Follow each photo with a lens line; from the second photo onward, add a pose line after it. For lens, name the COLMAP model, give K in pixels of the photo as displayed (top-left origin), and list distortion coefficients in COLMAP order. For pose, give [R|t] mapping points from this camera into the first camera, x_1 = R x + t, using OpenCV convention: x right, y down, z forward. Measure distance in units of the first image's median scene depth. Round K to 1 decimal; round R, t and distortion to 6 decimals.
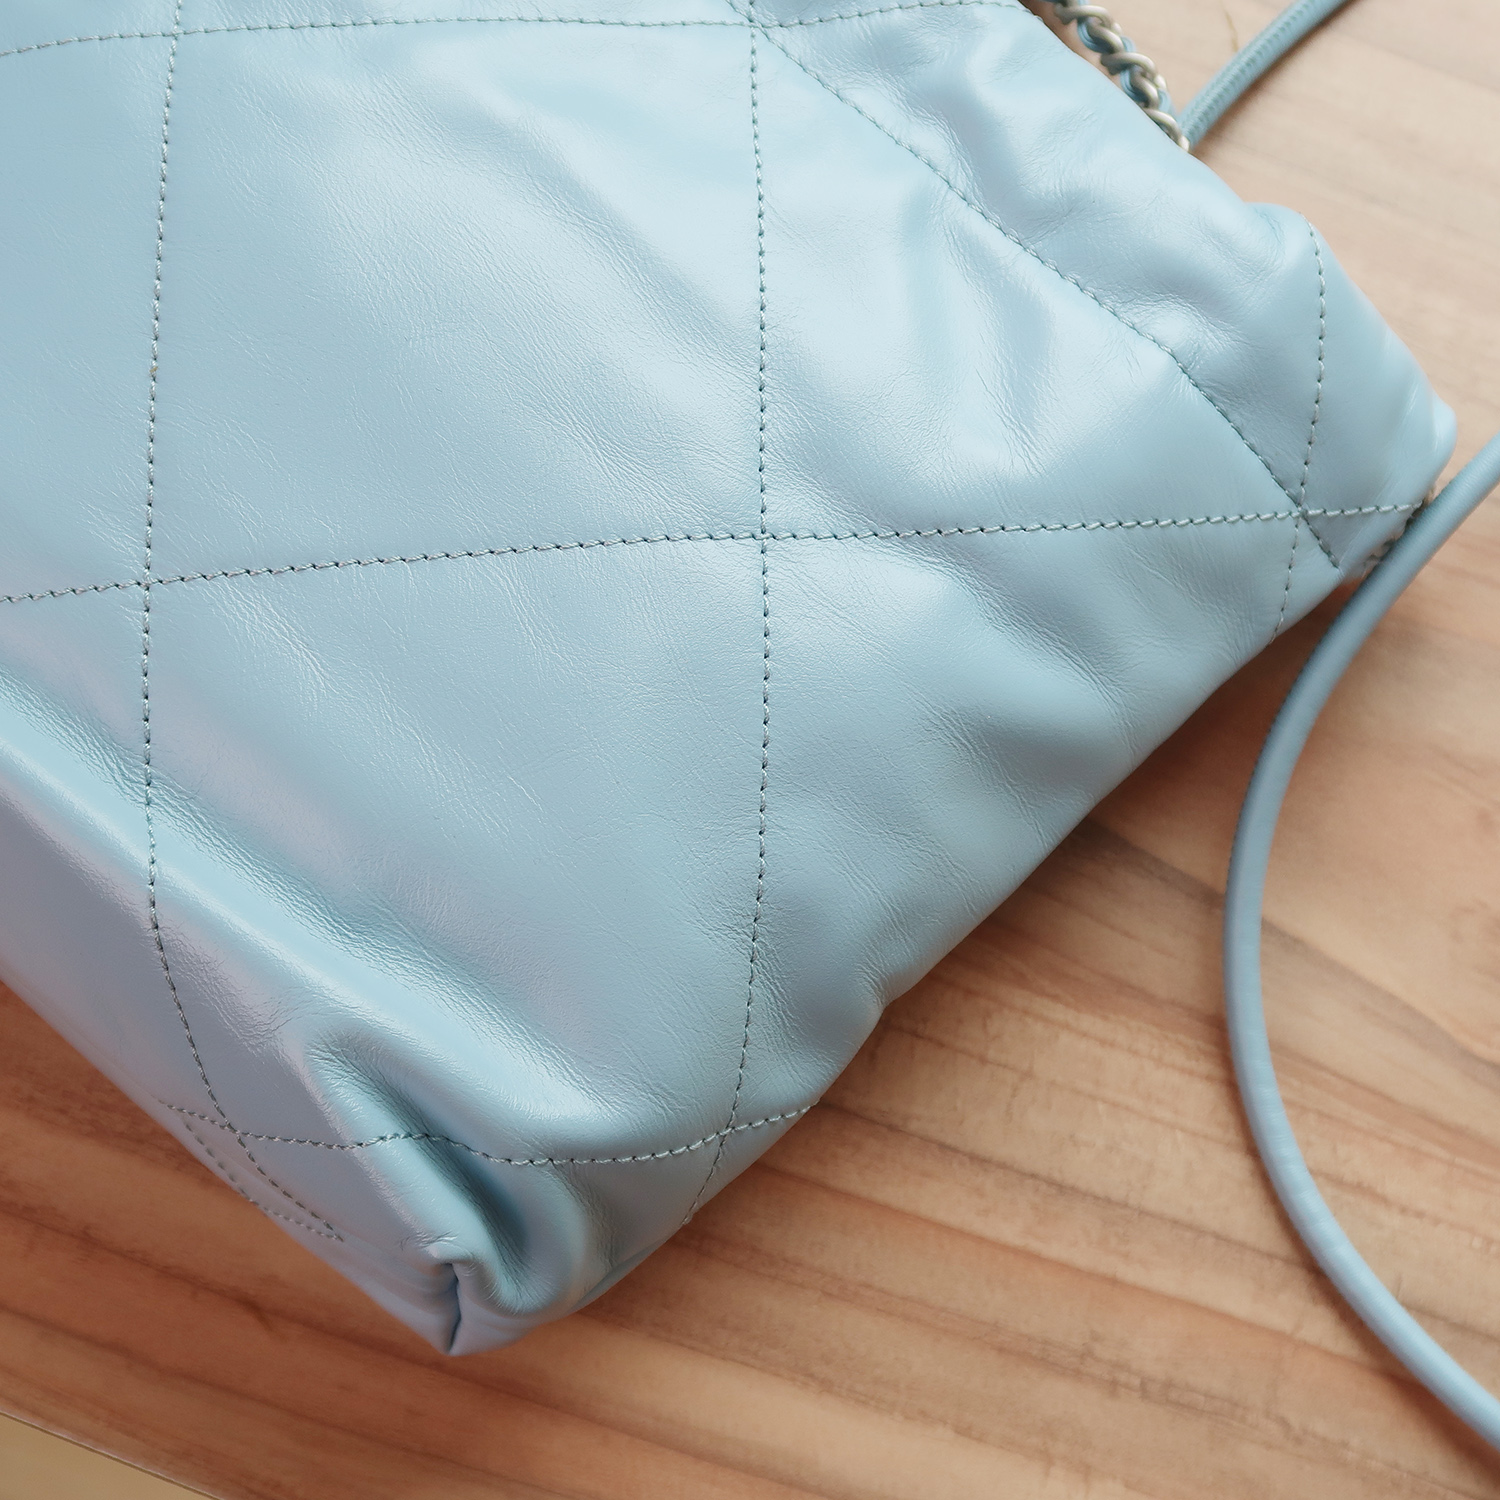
lens RADIAL K [[3180.8, 0, 750.0], [0, 3180.8, 750.0], [0, 0, 1]] dist [-0.011406, -0.052948]
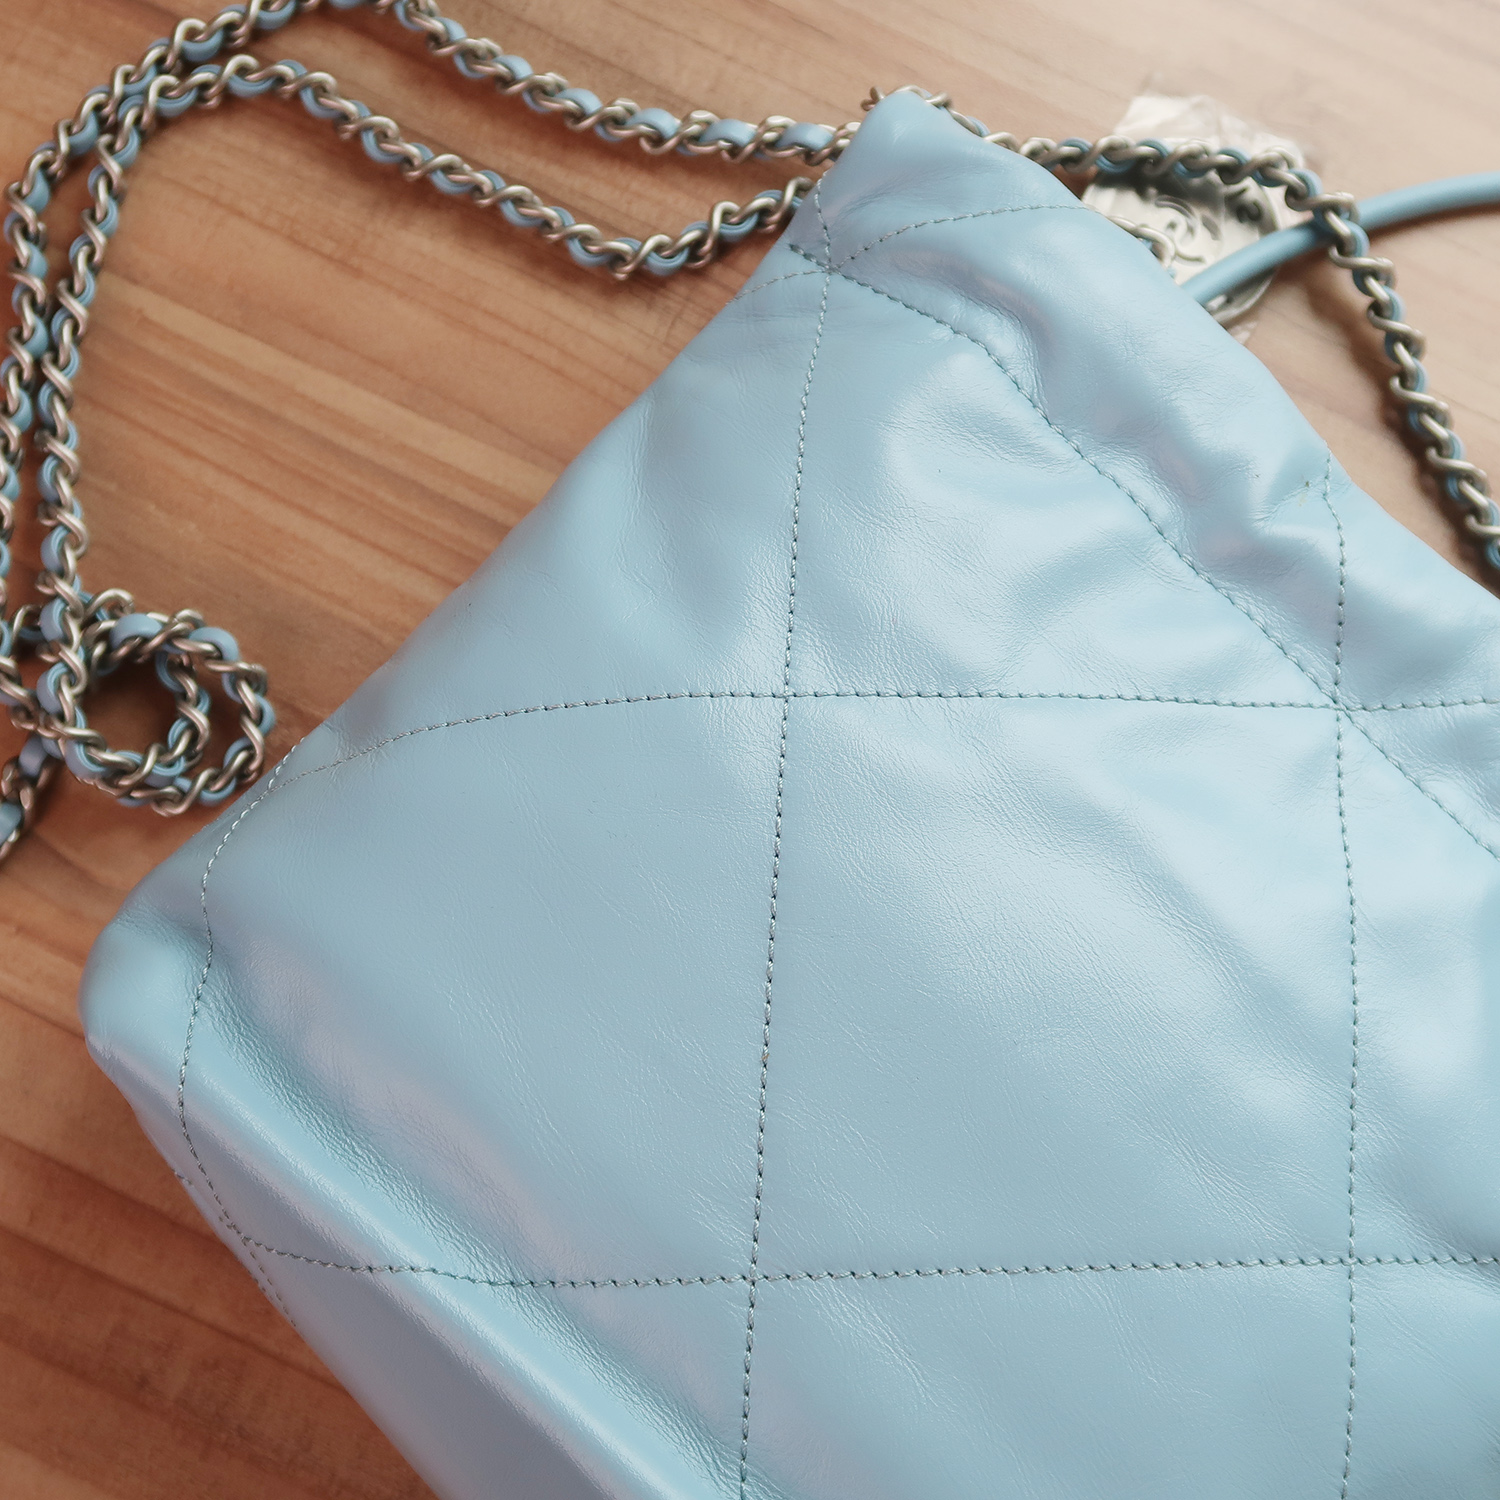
lens RADIAL K [[3180.8, 0, 750.0], [0, 3180.8, 750.0], [0, 0, 1]] dist [-0.011406, -0.052948]
pose [[0.997173, 0.073037, 0.017633, -0.198485], [-0.073208, 0.997274, 0.009271, -0.206225], [-0.016908, -0.010536, 0.999802, -0.007721]]
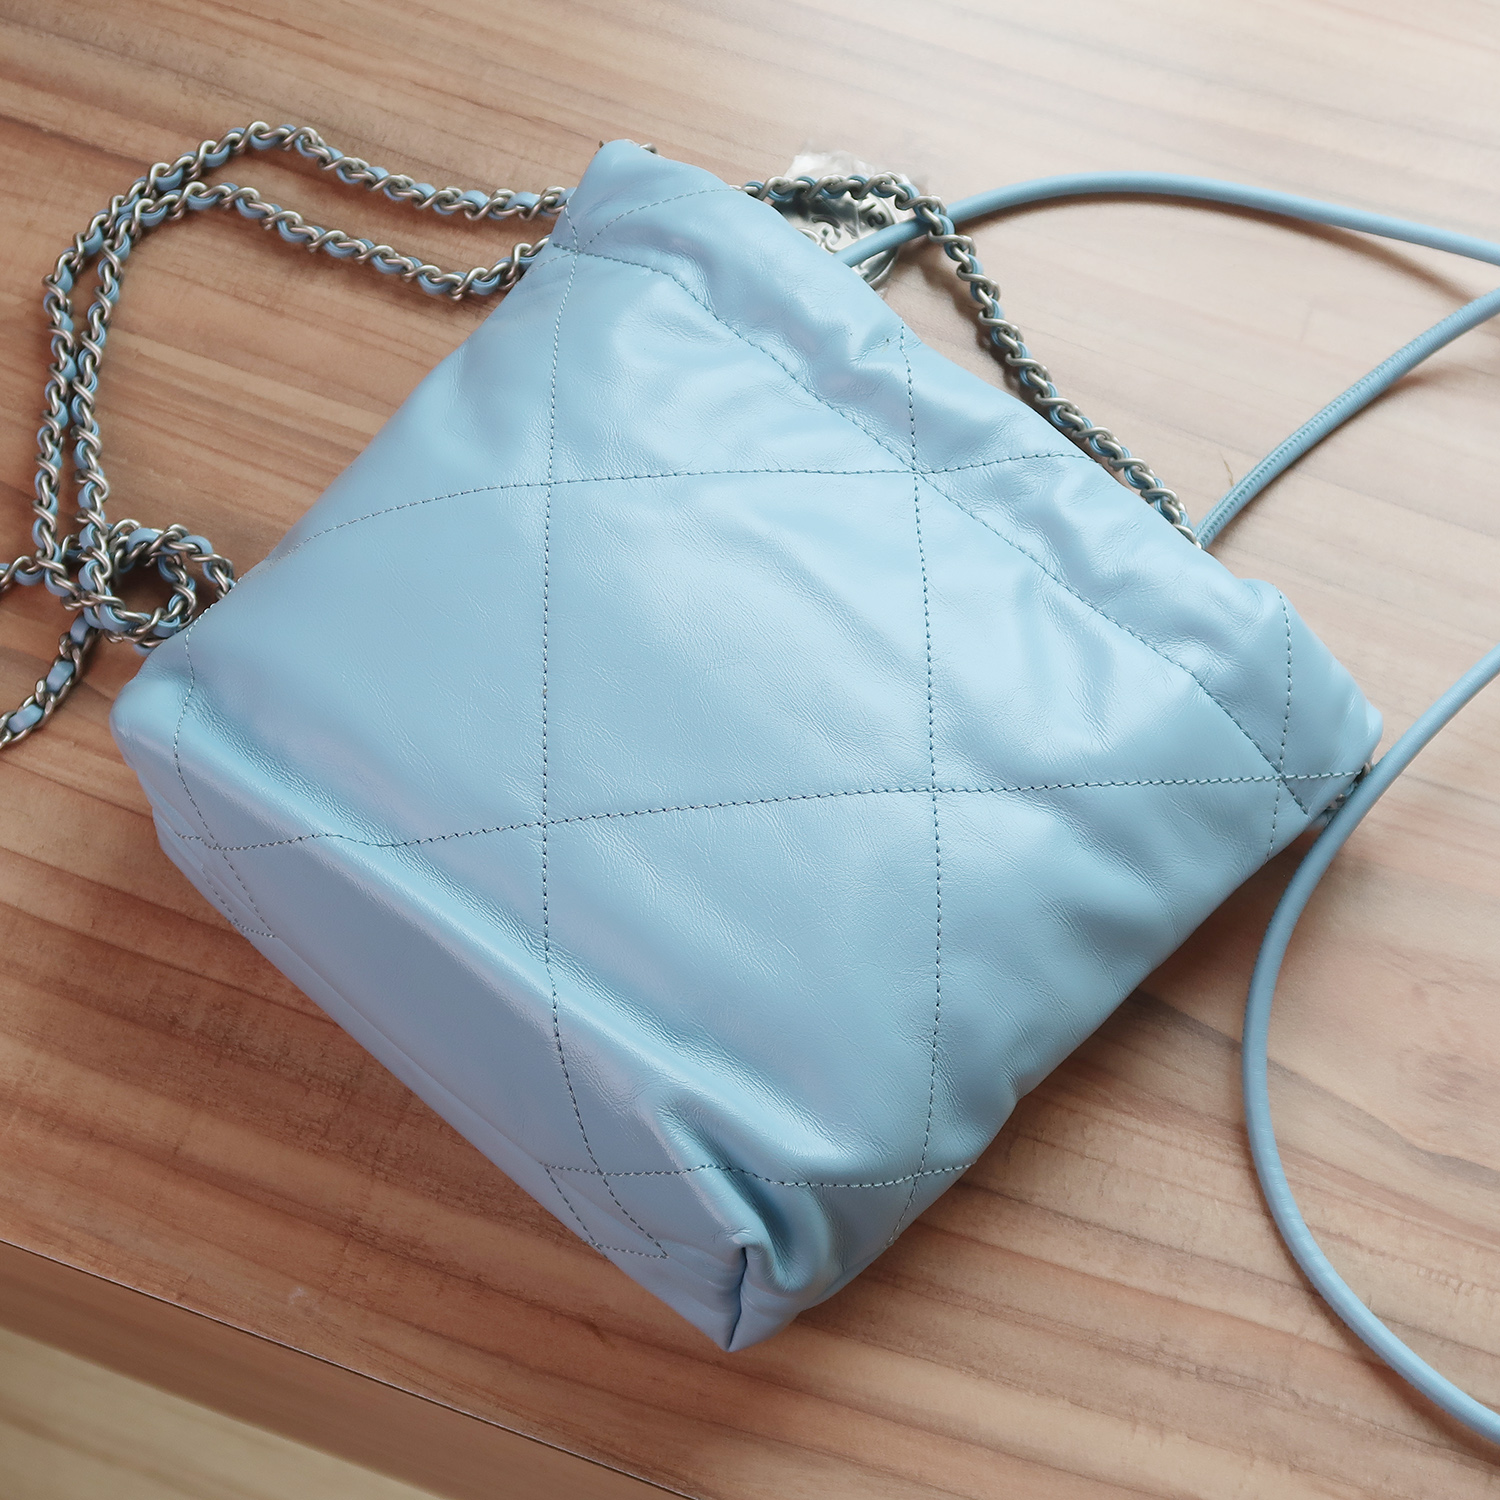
lens RADIAL K [[3180.8, 0, 750.0], [0, 3180.8, 750.0], [0, 0, 1]] dist [-0.011406, -0.052948]
pose [[0.999707, -0.016241, -0.017956, -0.052978], [0.013418, 0.988983, -0.147422, 0.130896], [0.020152, 0.147138, 0.988911, -0.505928]]
